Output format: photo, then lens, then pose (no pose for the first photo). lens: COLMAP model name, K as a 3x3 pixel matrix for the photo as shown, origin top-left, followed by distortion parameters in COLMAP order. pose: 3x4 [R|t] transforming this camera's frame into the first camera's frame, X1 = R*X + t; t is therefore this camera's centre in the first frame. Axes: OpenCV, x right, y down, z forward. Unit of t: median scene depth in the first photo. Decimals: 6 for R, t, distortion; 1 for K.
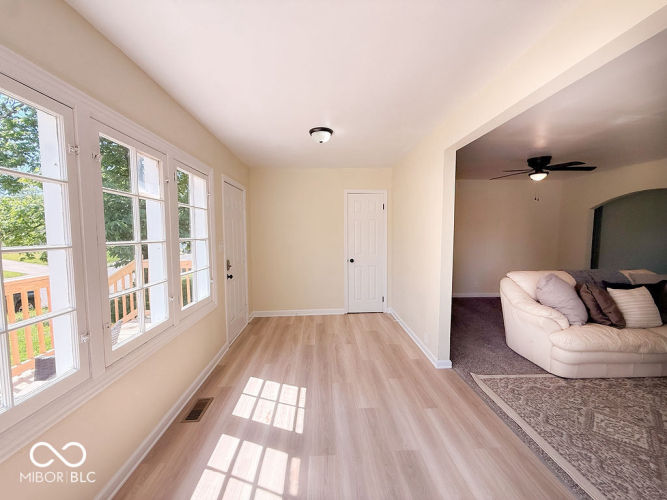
lens RADIAL K [[265.6, 0, 333.5], [0, 265.6, 250.0], [0, 0, 1]] dist [0.001177, 0.000294]
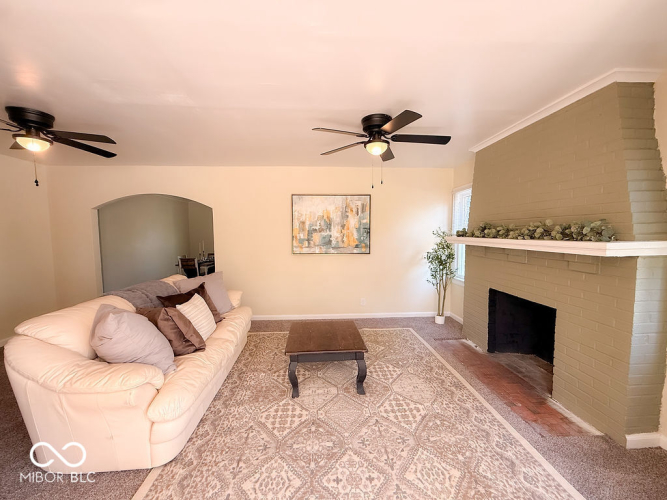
lens RADIAL K [[272.2, 0, 330.6], [0, 272.2, 250.0], [0, 0, 1]] dist [0.000576, 0.000005]
pose [[-0.012255, -0.066838, 0.997689, 0.207911], [0.085251, 0.994061, 0.067642, -0.040800], [-0.996284, 0.085883, -0.006484, 0.521992]]
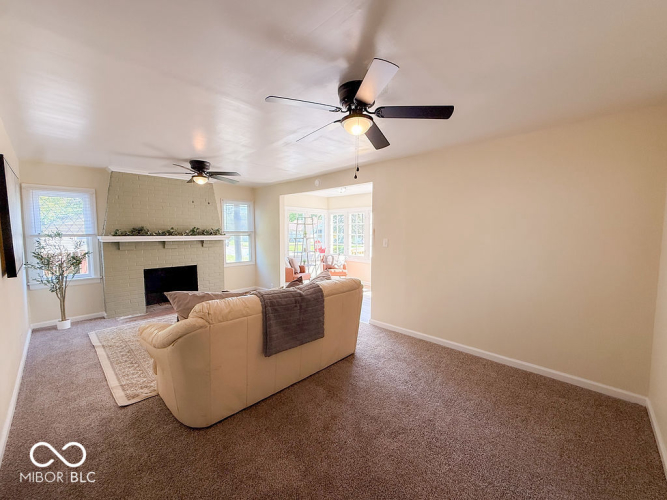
lens RADIAL K [[265.6, 0, 333.5], [0, 265.6, 250.0], [0, 0, 1]] dist [0.001177, 0.000294]
pose [[-0.720623, 0.047596, -0.691691, 1.623483], [-0.055598, 0.990461, 0.126079, -0.150266], [0.691094, 0.129312, -0.711103, 1.880549]]
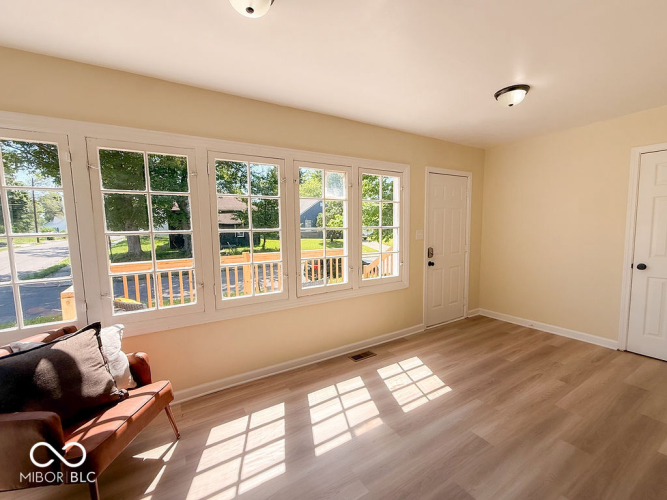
lens RADIAL K [[283.5, 0, 333.5], [0, 283.5, 250.0], [0, 0, 1]] dist [0.002465, 0.000108]
pose [[0.482155, 0.074360, -0.872925, 0.481078], [-0.050359, 0.997096, 0.057122, 0.001055], [0.874637, 0.016418, 0.484500, 0.140999]]
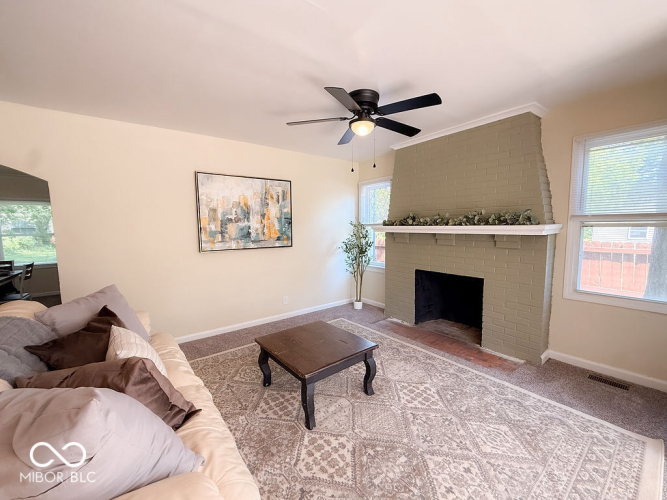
lens RADIAL K [[276.1, 0, 330.9], [0, 276.1, 251.6], [0, 0, 1]] dist [-0.001698, -0.000180]
pose [[-0.574782, -0.072081, 0.815126, 0.473857], [0.077071, 0.986917, 0.141619, -0.056419], [-0.814669, 0.144222, -0.561706, 0.943384]]
